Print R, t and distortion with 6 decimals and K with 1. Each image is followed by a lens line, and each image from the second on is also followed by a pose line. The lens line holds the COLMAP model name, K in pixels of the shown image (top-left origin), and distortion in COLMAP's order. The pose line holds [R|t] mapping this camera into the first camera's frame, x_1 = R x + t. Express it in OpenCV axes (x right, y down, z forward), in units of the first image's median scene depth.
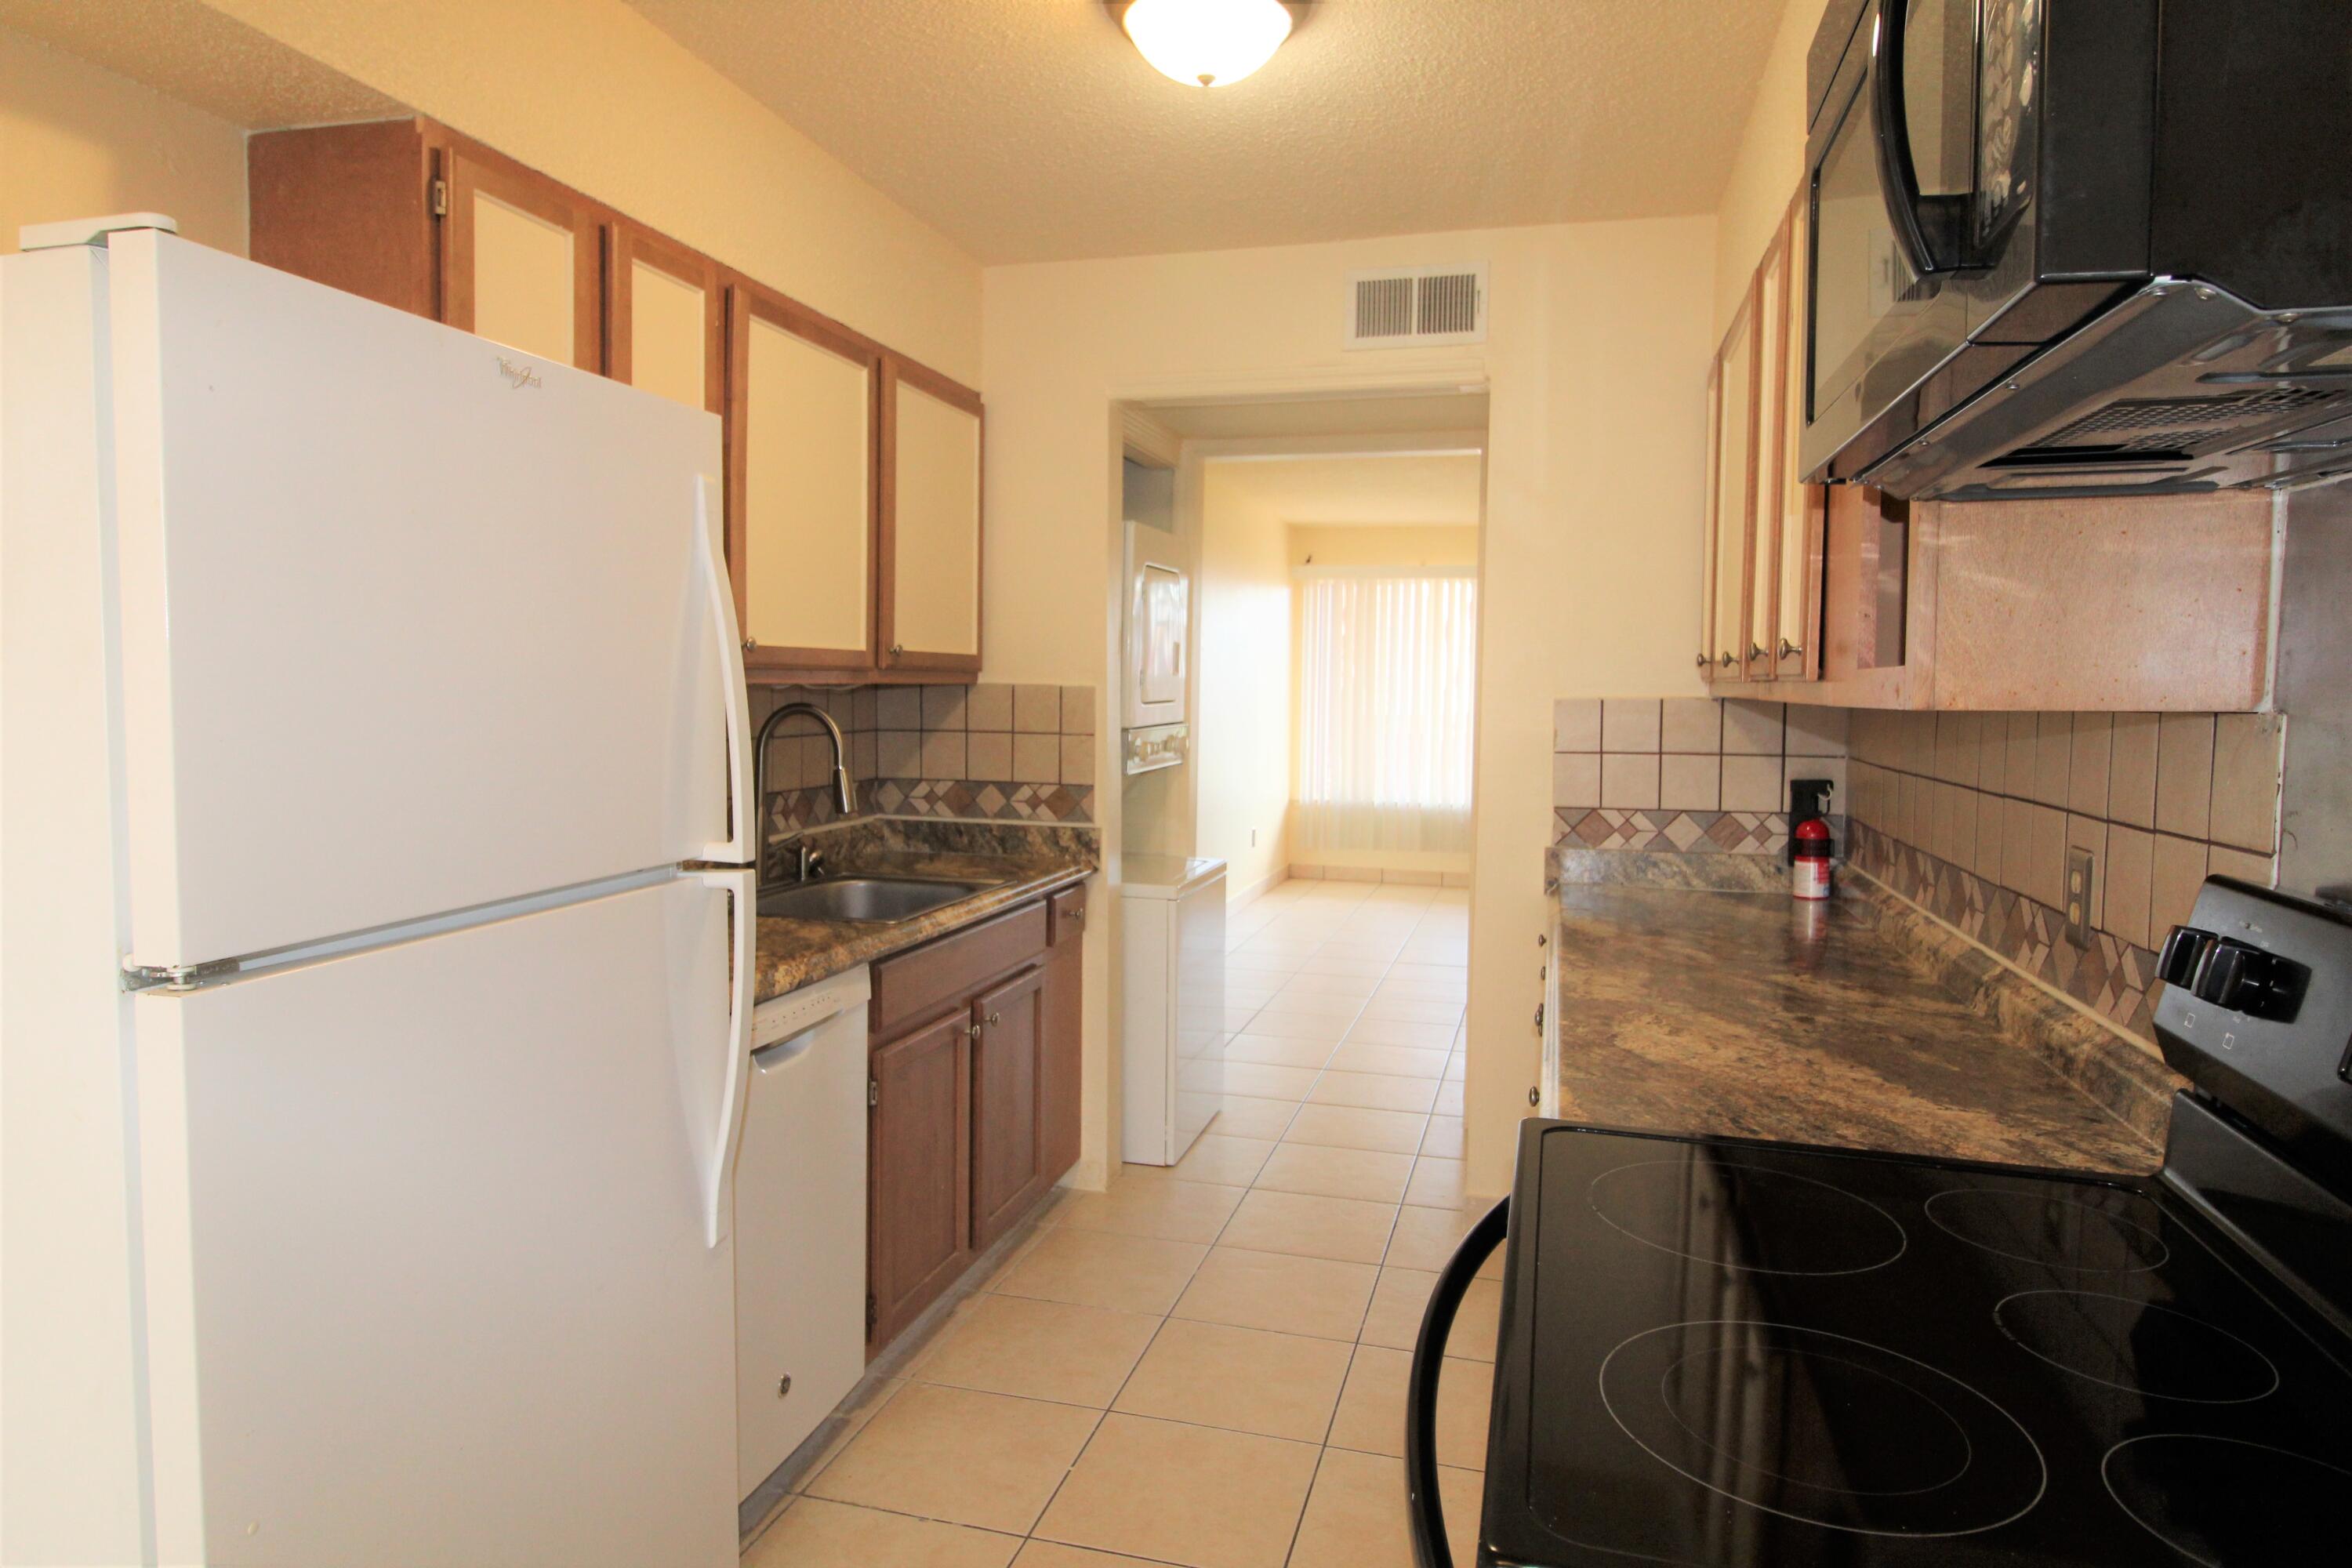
lens RADIAL K [[1416.8, 0, 1175.8], [0, 1416.8, 775.2], [0, 0, 1]] dist [0.009673, -0.000920]
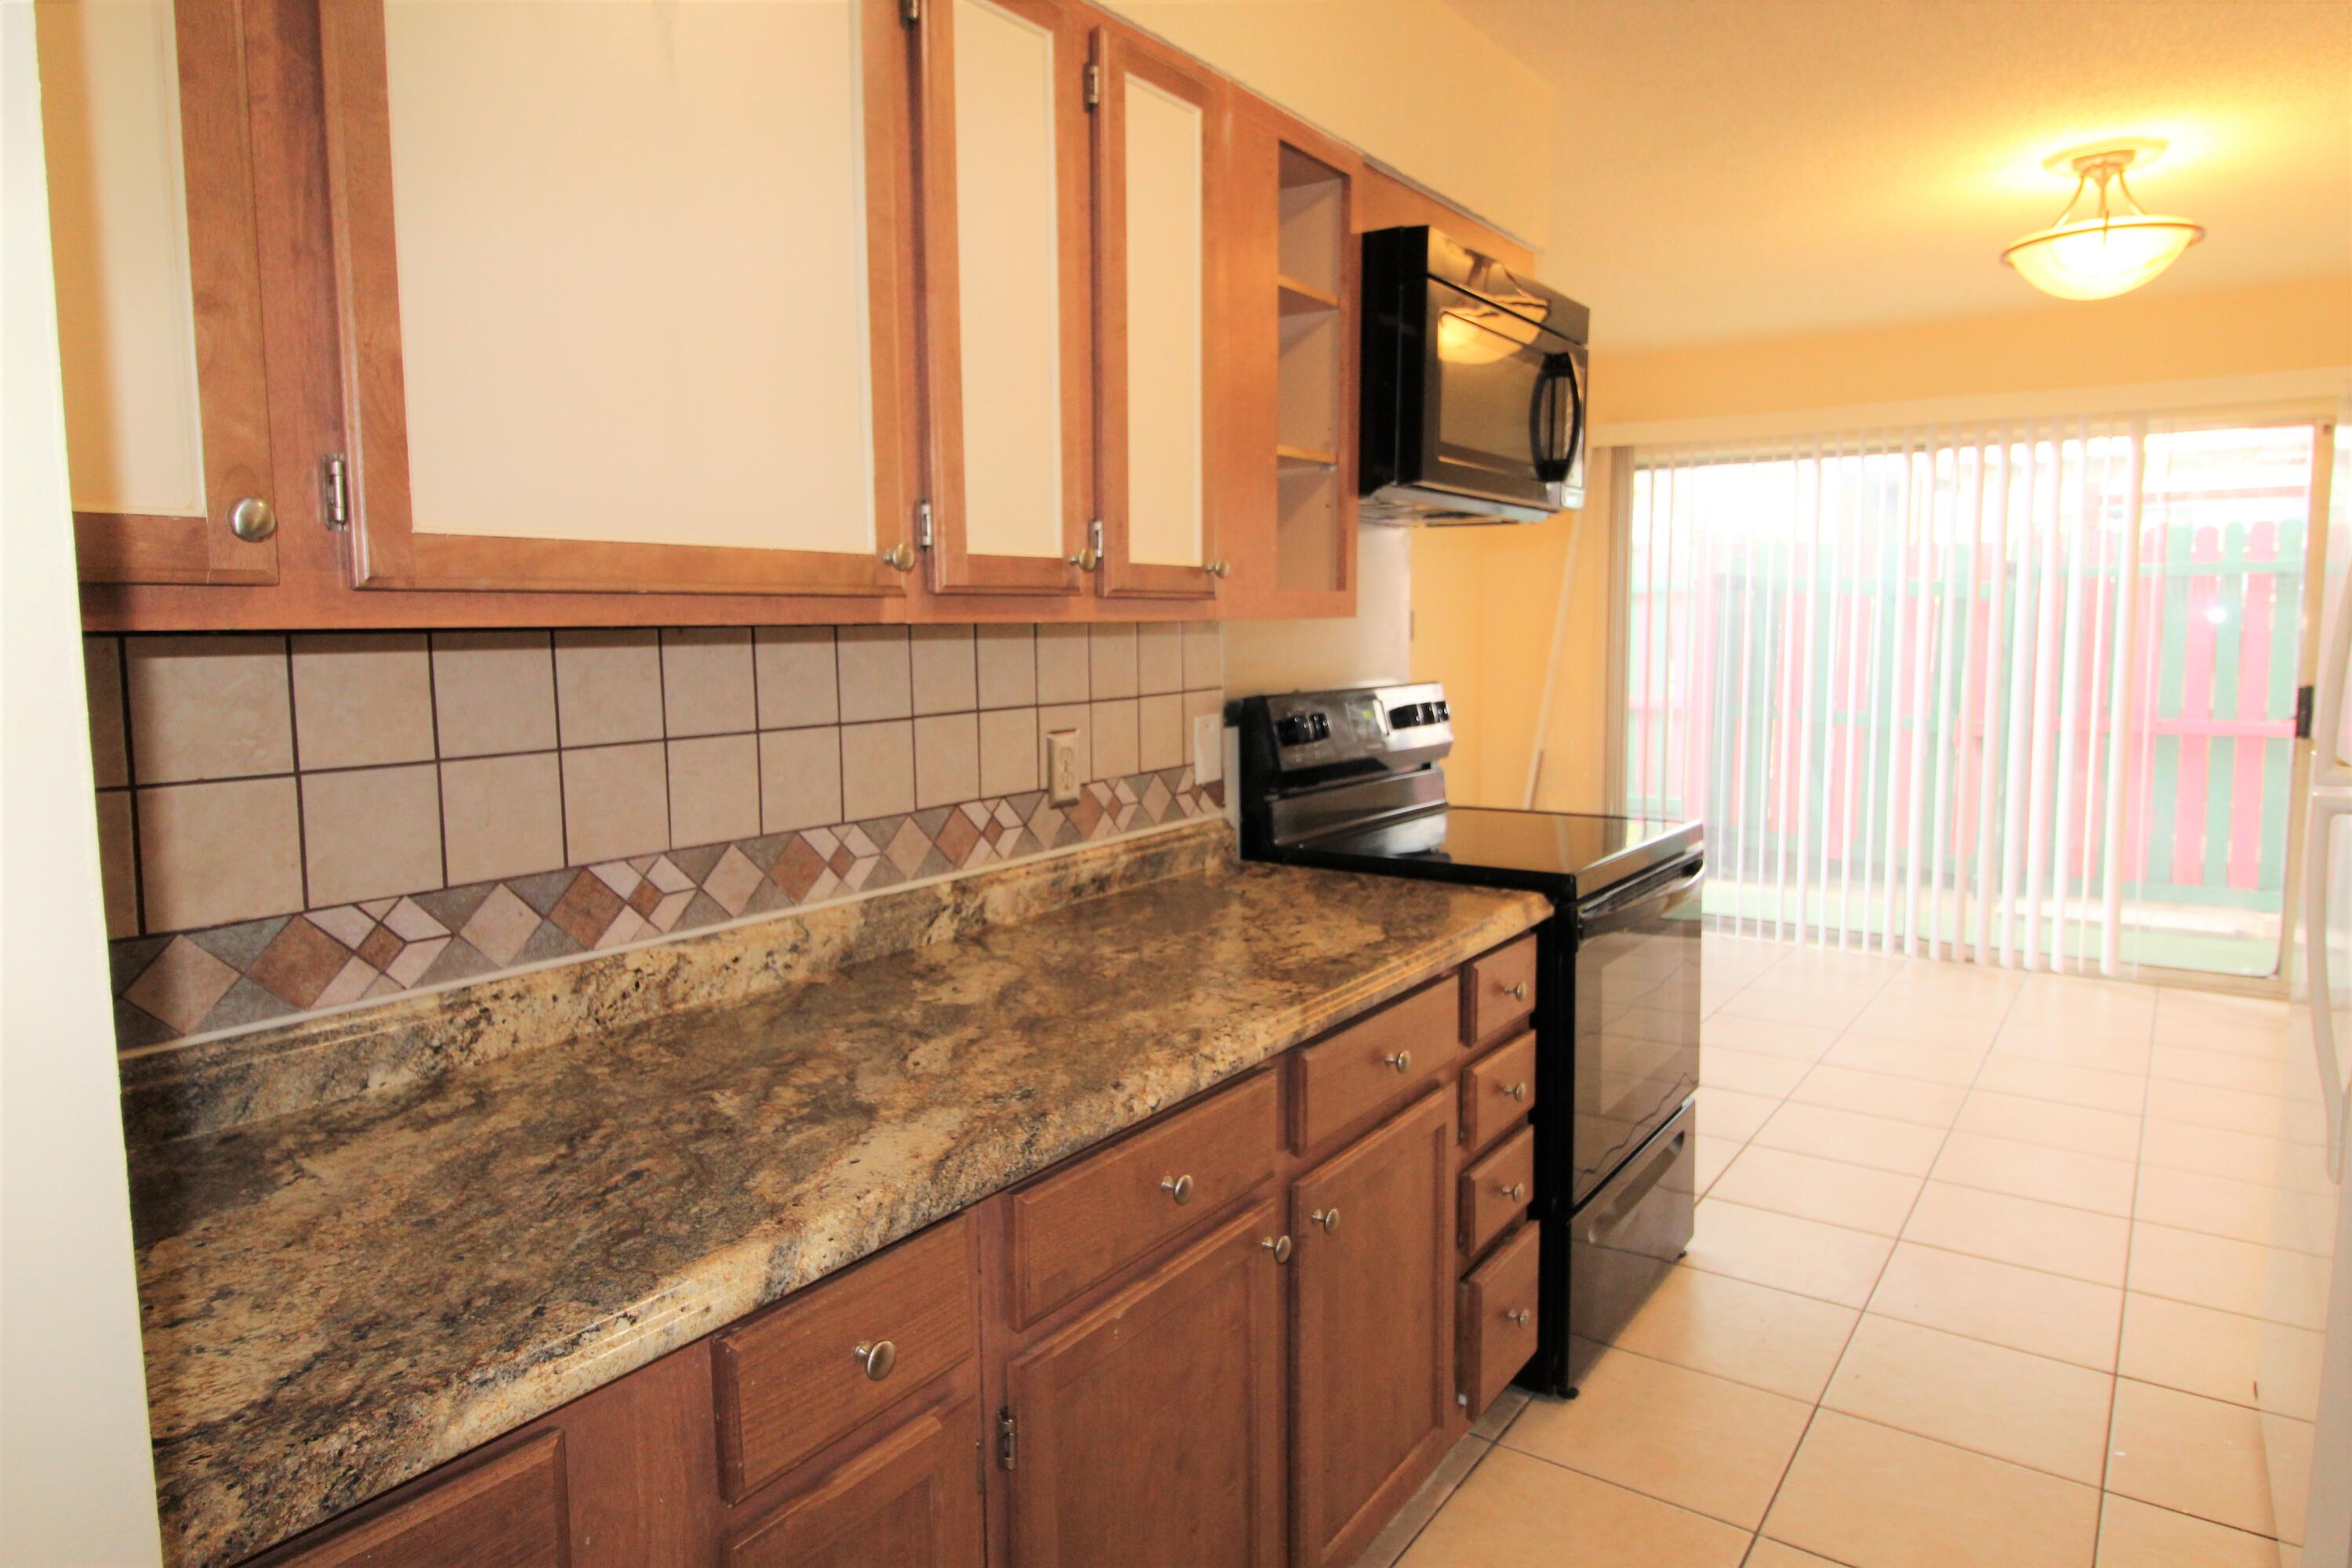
lens RADIAL K [[1416.8, 0, 1188.7], [0, 1416.8, 766.8], [0, 0, 1]] dist [0.009673, -0.000920]
pose [[-0.940157, -0.043372, 0.337970, -0.129883], [0.012933, 0.986609, 0.162589, -0.090425], [-0.340497, 0.157230, -0.927006, 1.542997]]
